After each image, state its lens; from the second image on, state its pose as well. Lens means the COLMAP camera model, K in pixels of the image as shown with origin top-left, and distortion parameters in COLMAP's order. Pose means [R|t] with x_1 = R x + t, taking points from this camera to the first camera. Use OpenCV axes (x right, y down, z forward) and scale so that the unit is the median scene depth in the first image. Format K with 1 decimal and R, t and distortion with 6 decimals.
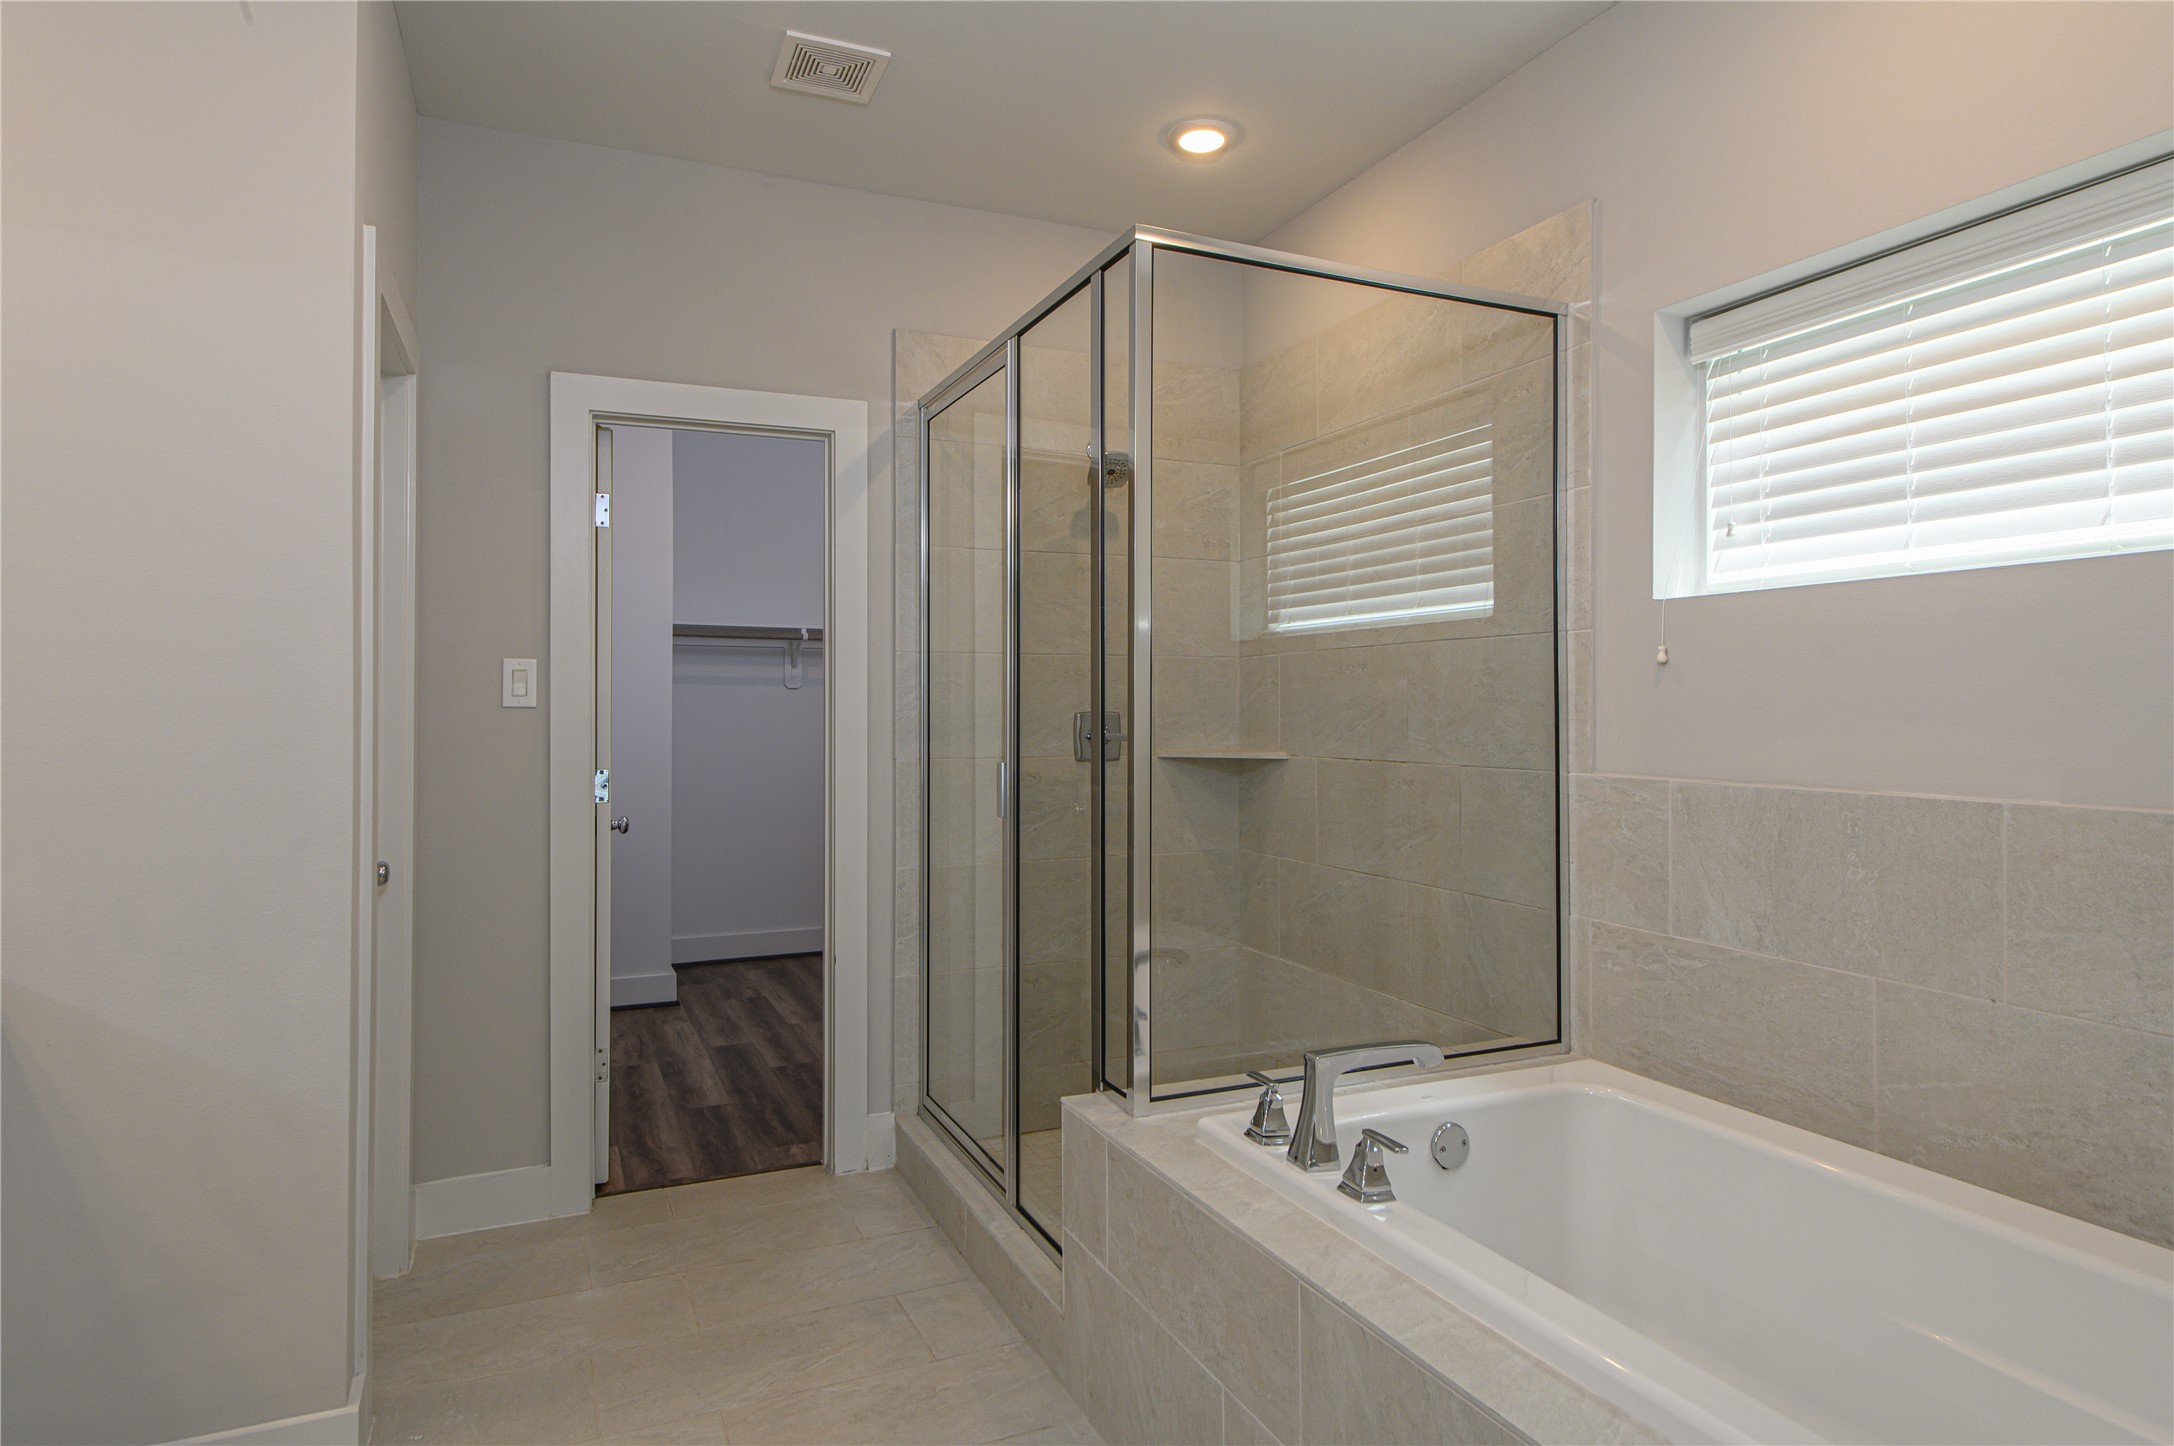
lens RADIAL K [[1271.4, 0, 1075.4], [0, 1271.4, 723.0], [0, 0, 1]] dist [-0.003399, 0.000238]
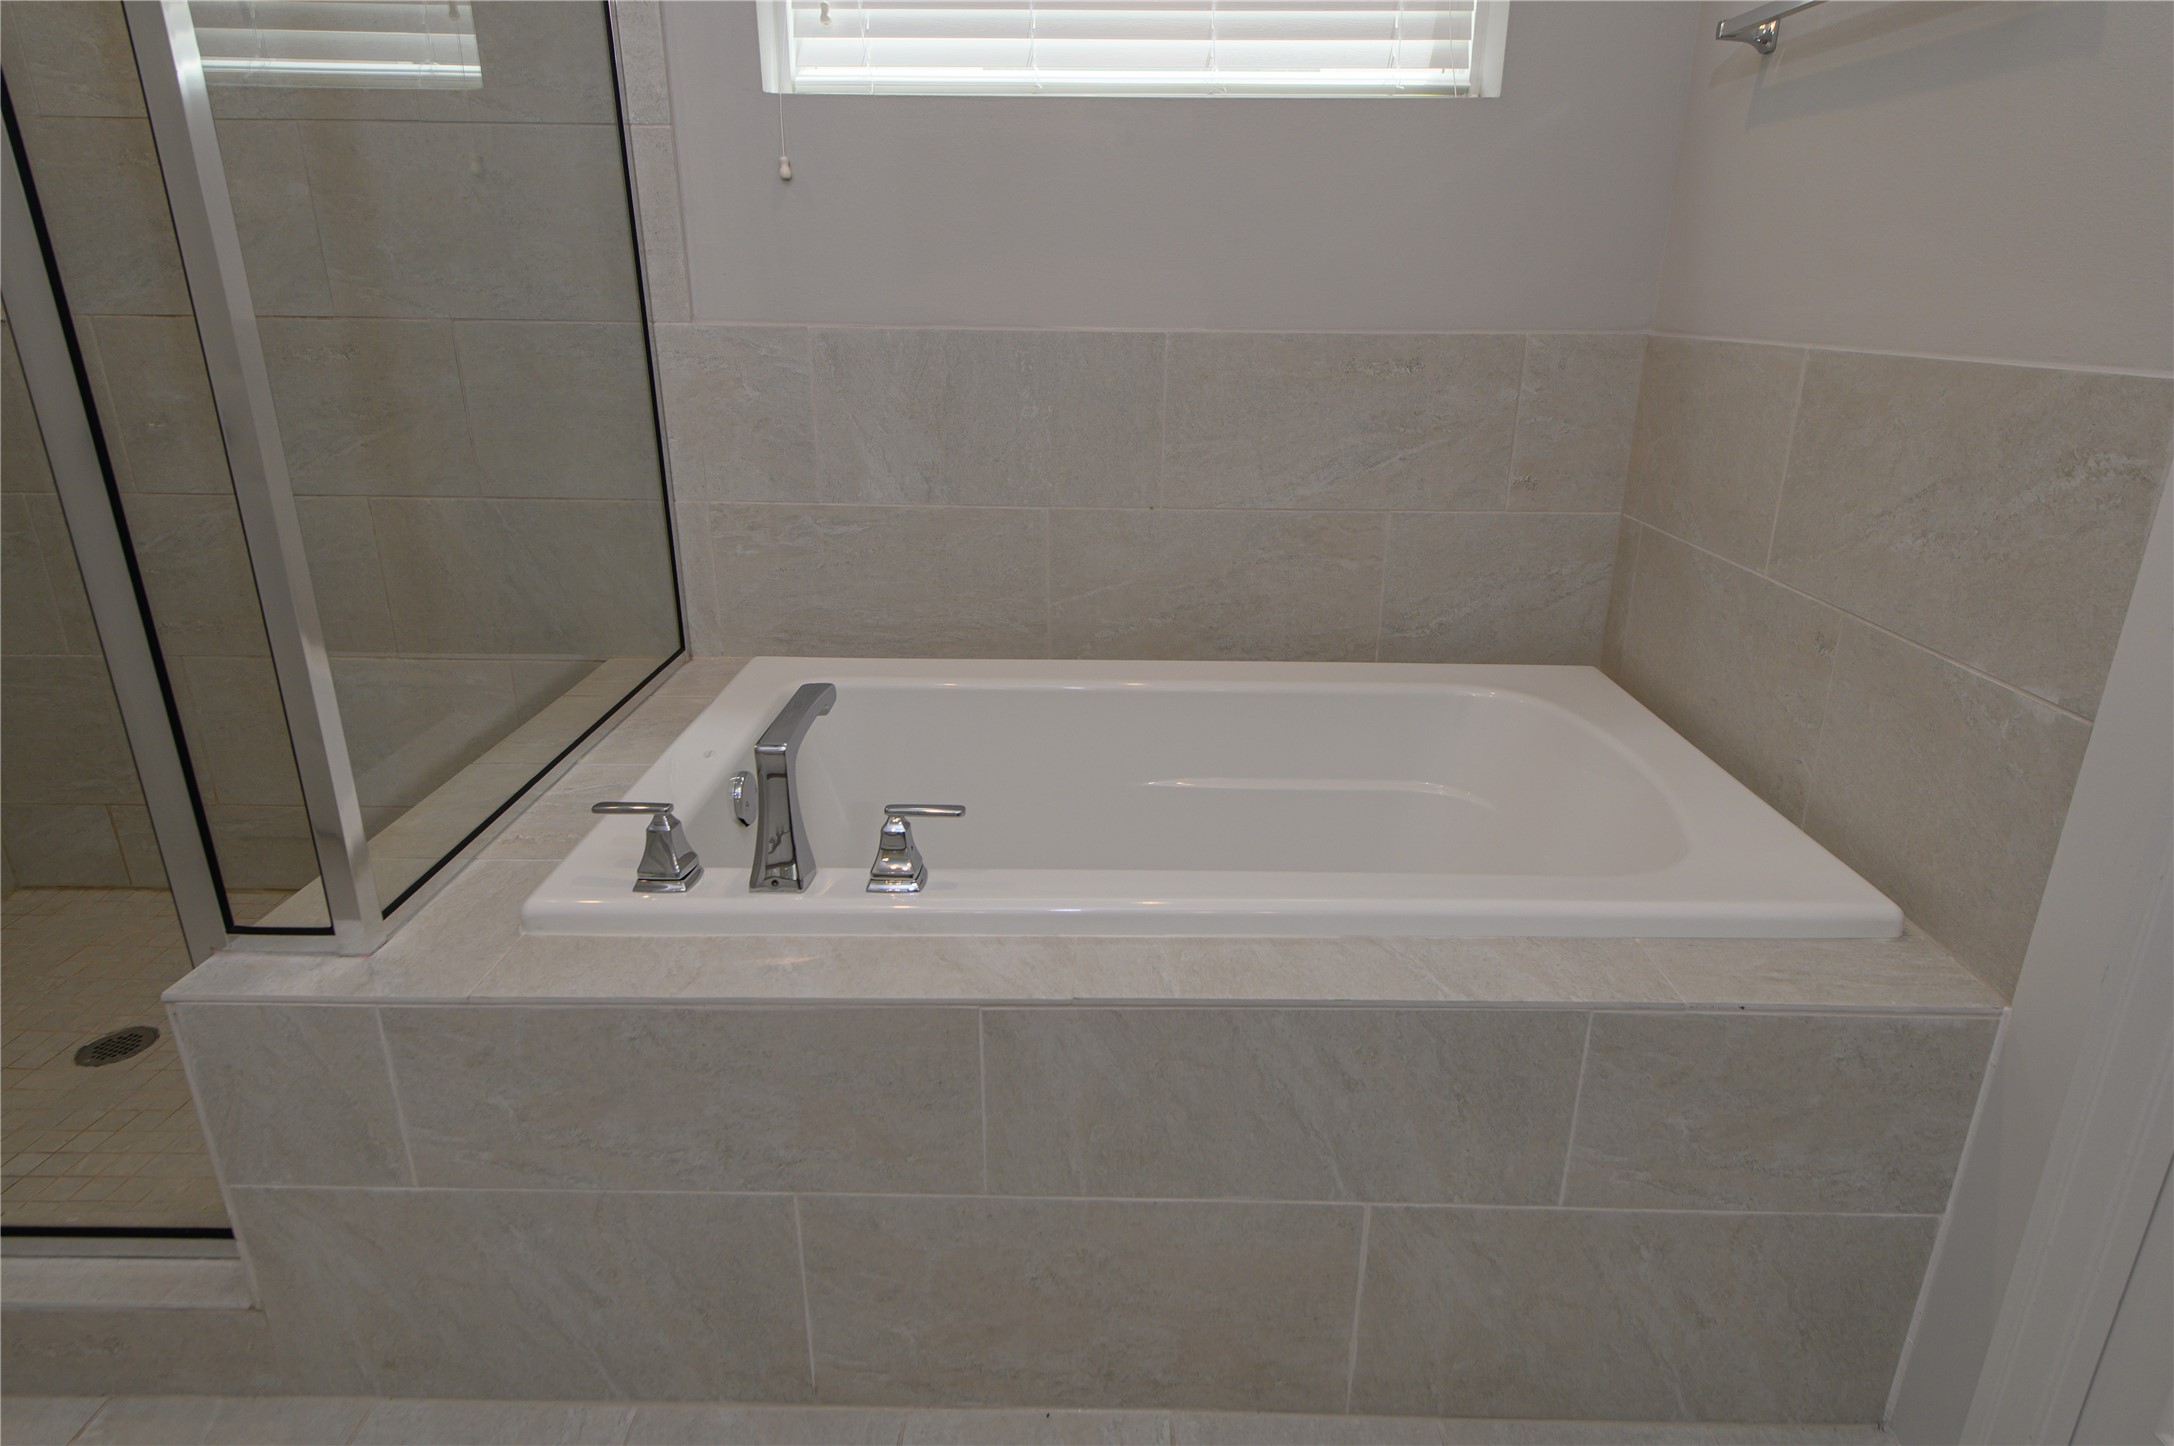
lens RADIAL K [[1229.5, 0, 1088.1], [0, 1229.5, 718.7], [0, 0, 1]] dist [0.015632, -0.002069]
pose [[0.397689, -0.317970, 0.860662, -0.309920], [0.001106, 0.938196, 0.346104, 0.005444], [-0.917519, -0.136690, 0.373462, 0.531912]]
